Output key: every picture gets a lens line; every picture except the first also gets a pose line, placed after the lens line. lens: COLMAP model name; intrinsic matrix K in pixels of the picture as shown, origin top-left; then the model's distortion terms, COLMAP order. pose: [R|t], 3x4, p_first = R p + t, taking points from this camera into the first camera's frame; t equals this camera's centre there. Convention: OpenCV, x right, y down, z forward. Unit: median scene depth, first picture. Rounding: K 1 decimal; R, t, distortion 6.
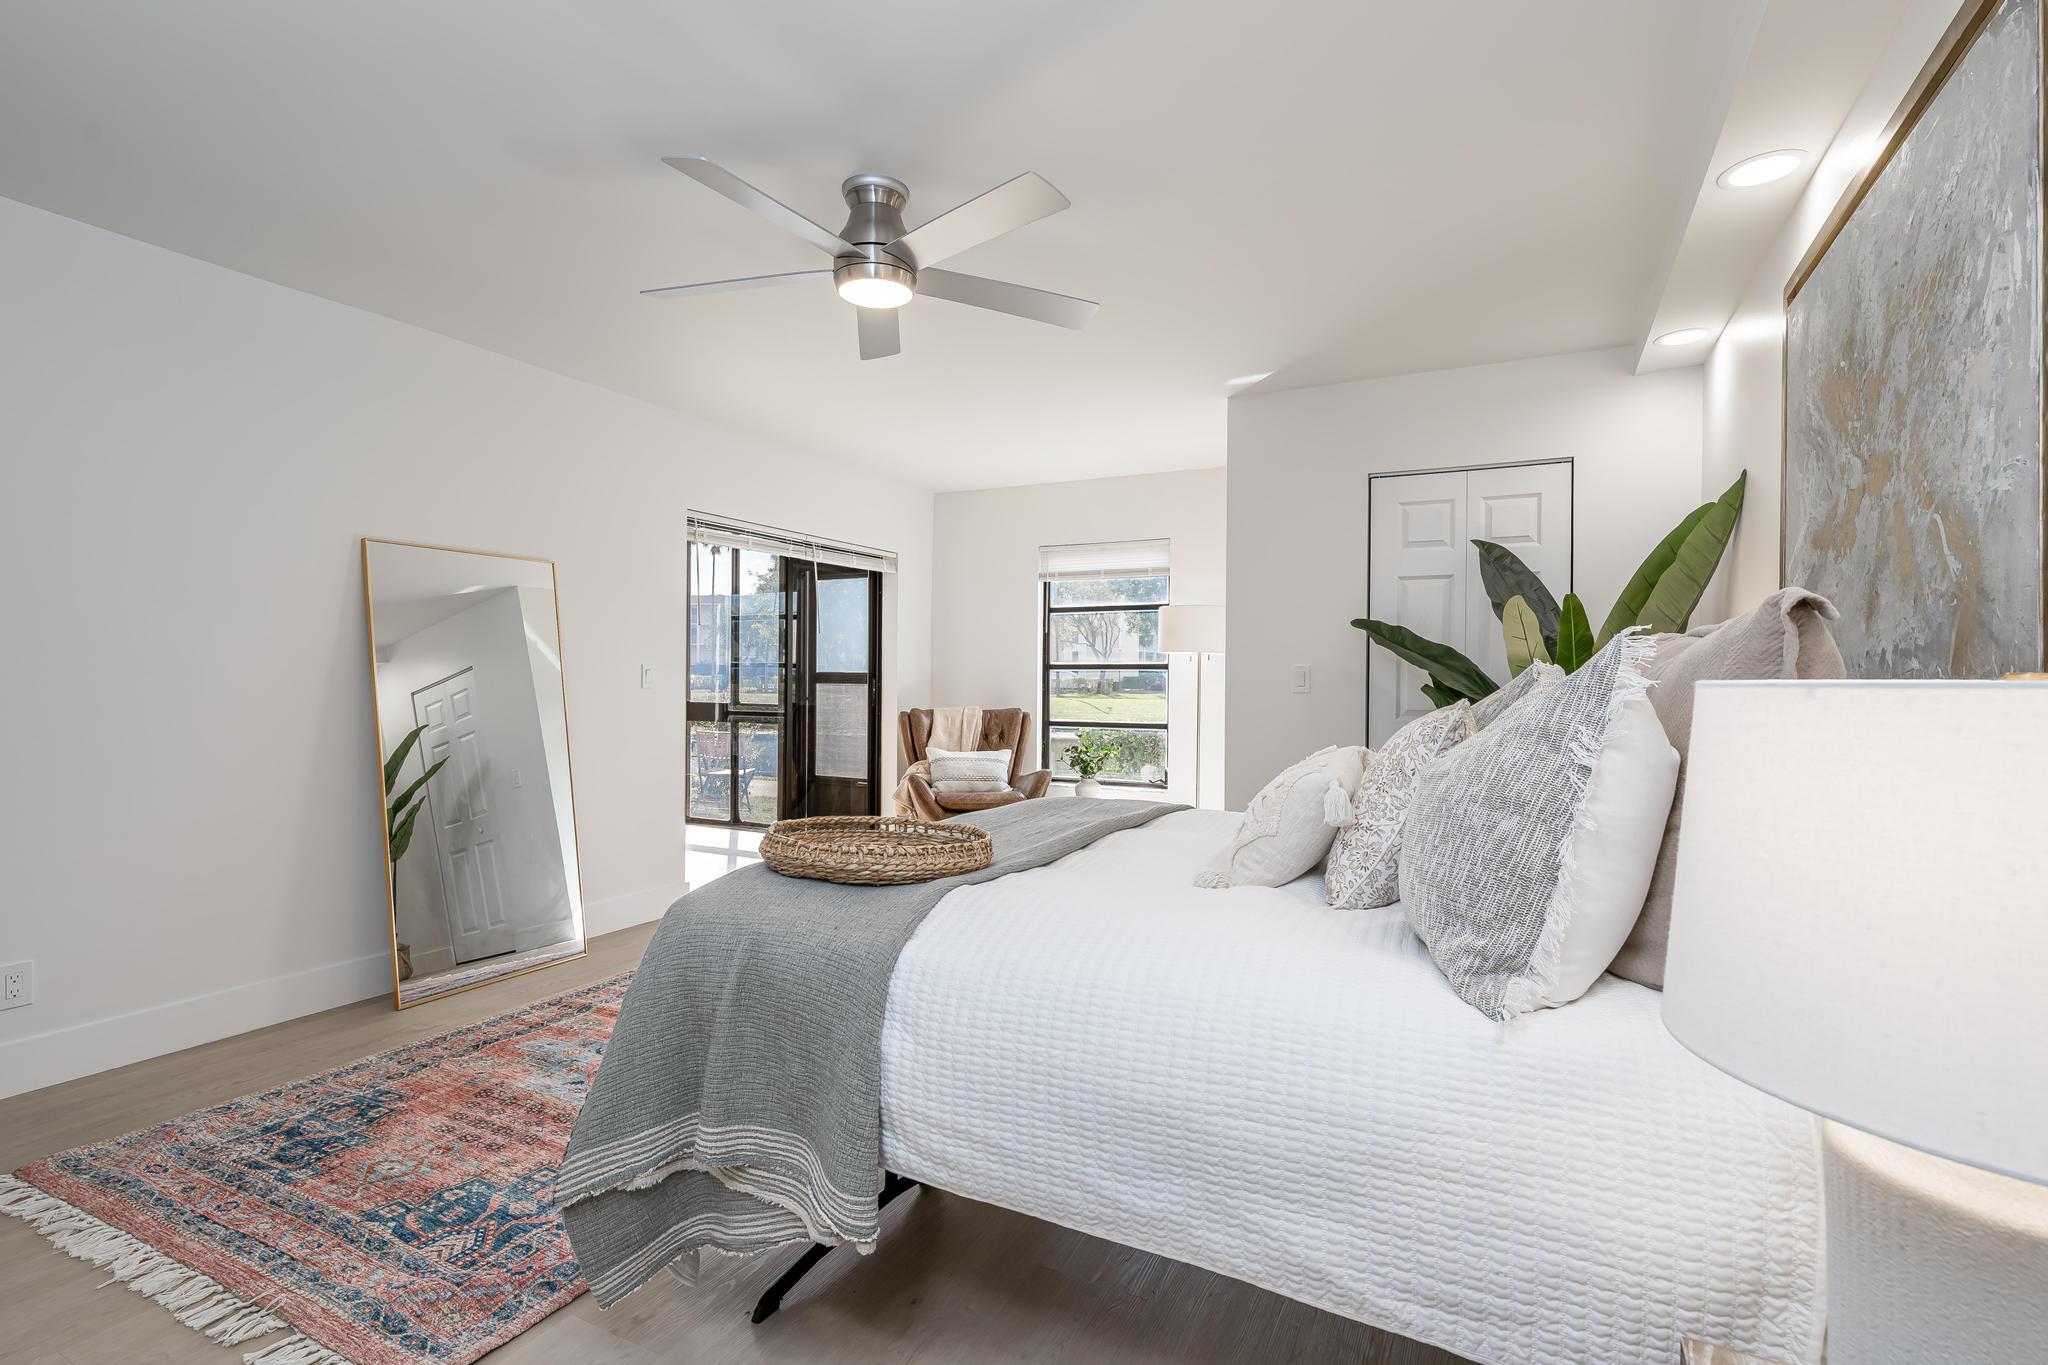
lens RADIAL K [[964.1, 0, 1037.1], [0, 964.1, 673.6], [0, 0, 1]] dist [-0.000263, 0.000526]
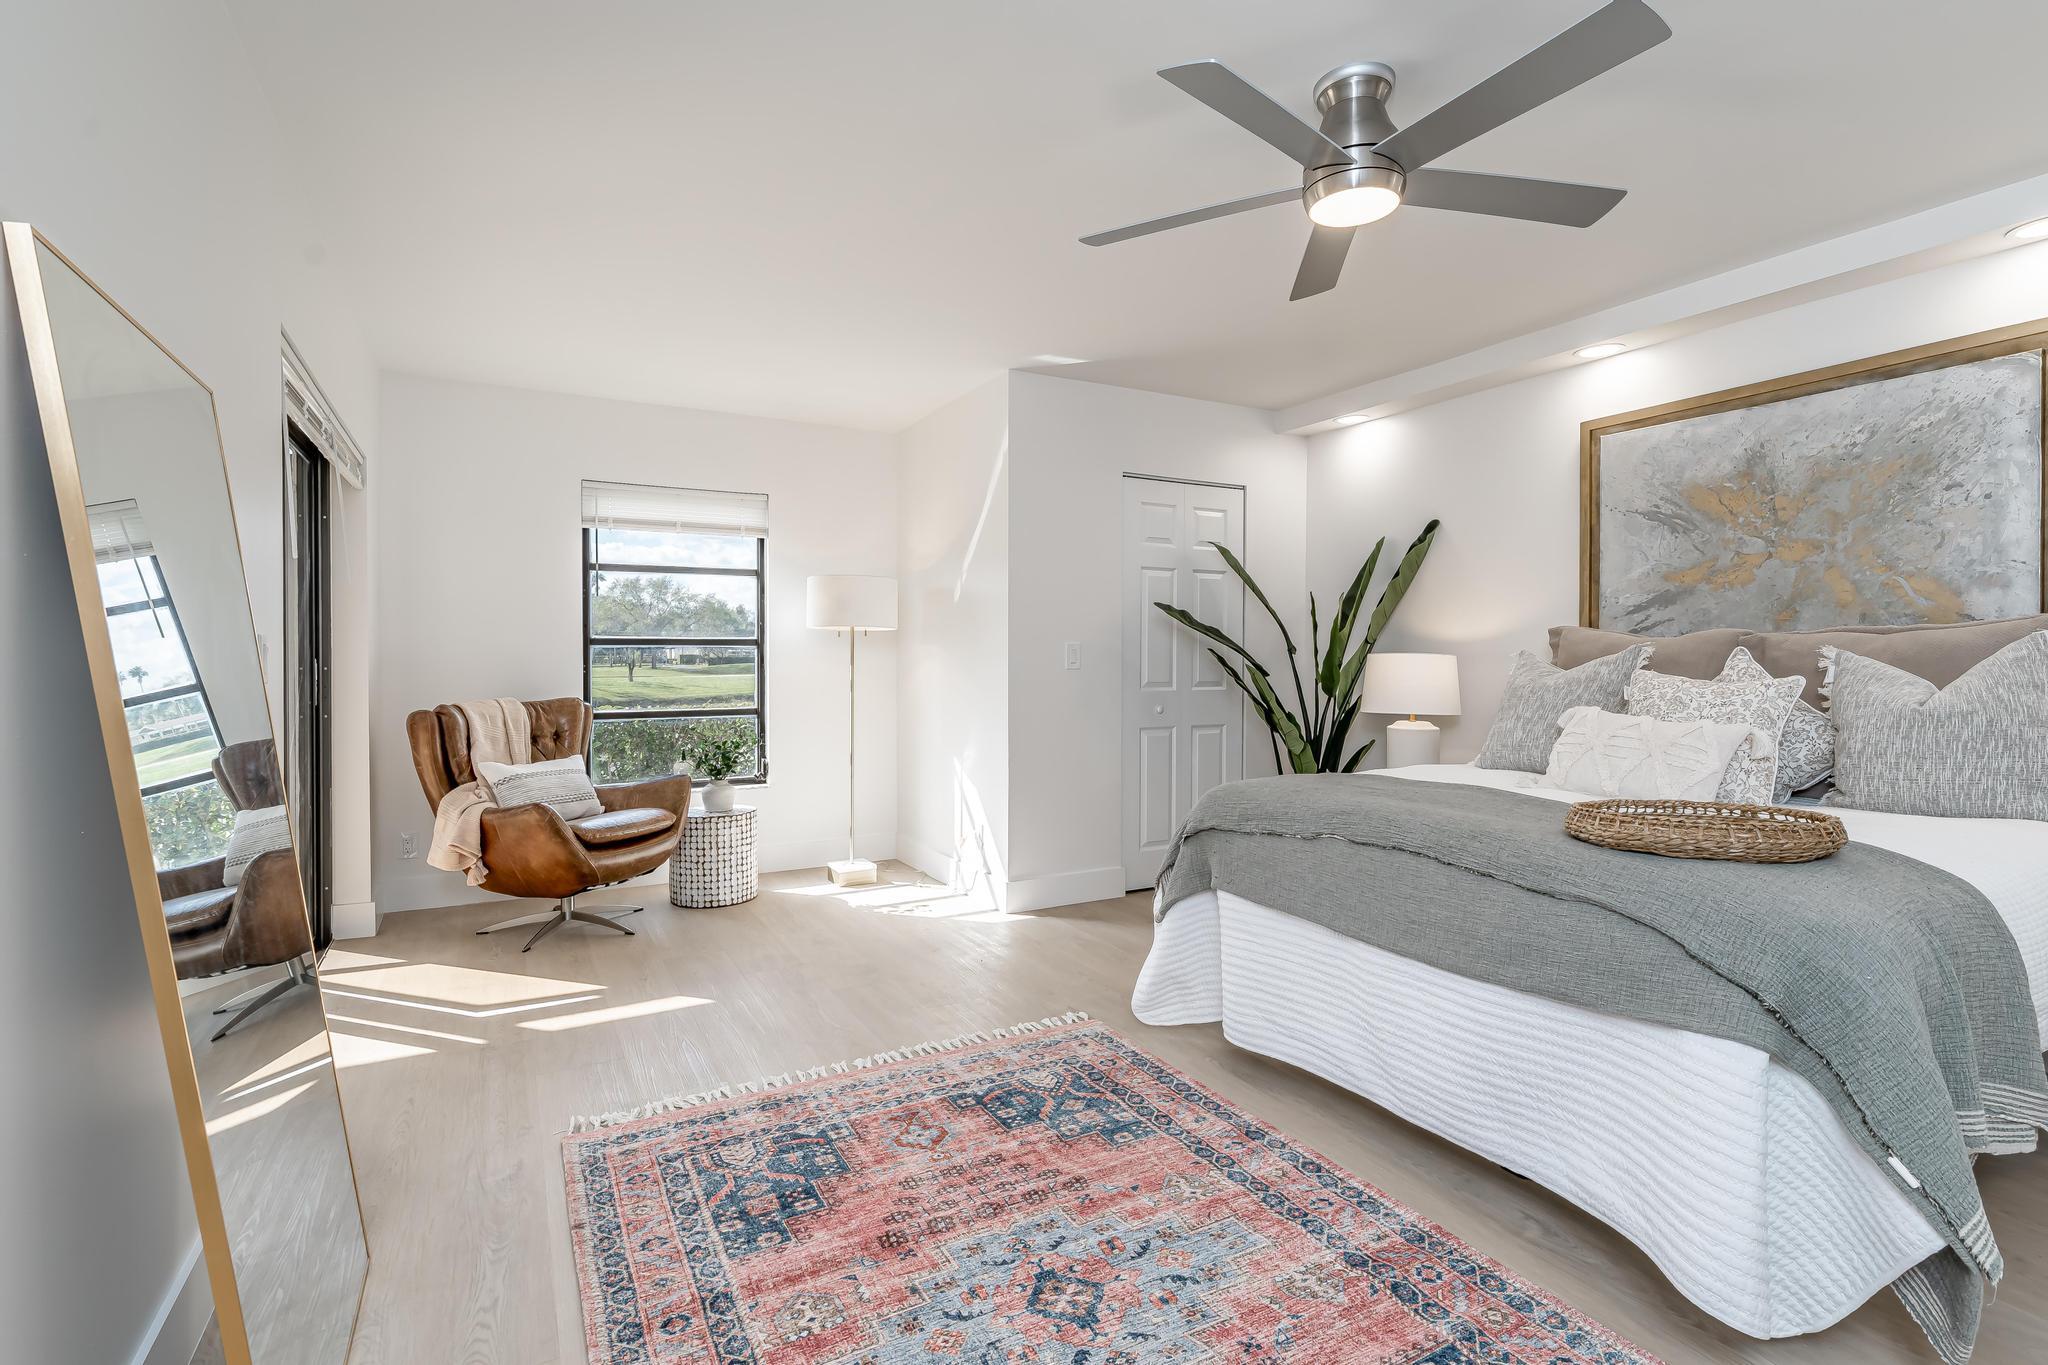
lens RADIAL K [[964.1, 0, 979.1], [0, 964.1, 674.4], [0, 0, 1]] dist [-0.000263, 0.000526]
pose [[0.564124, -0.022580, 0.825381, -0.880137], [0.000431, 0.999634, 0.027053, -0.003438], [-0.825690, -0.014905, 0.563927, 0.649949]]
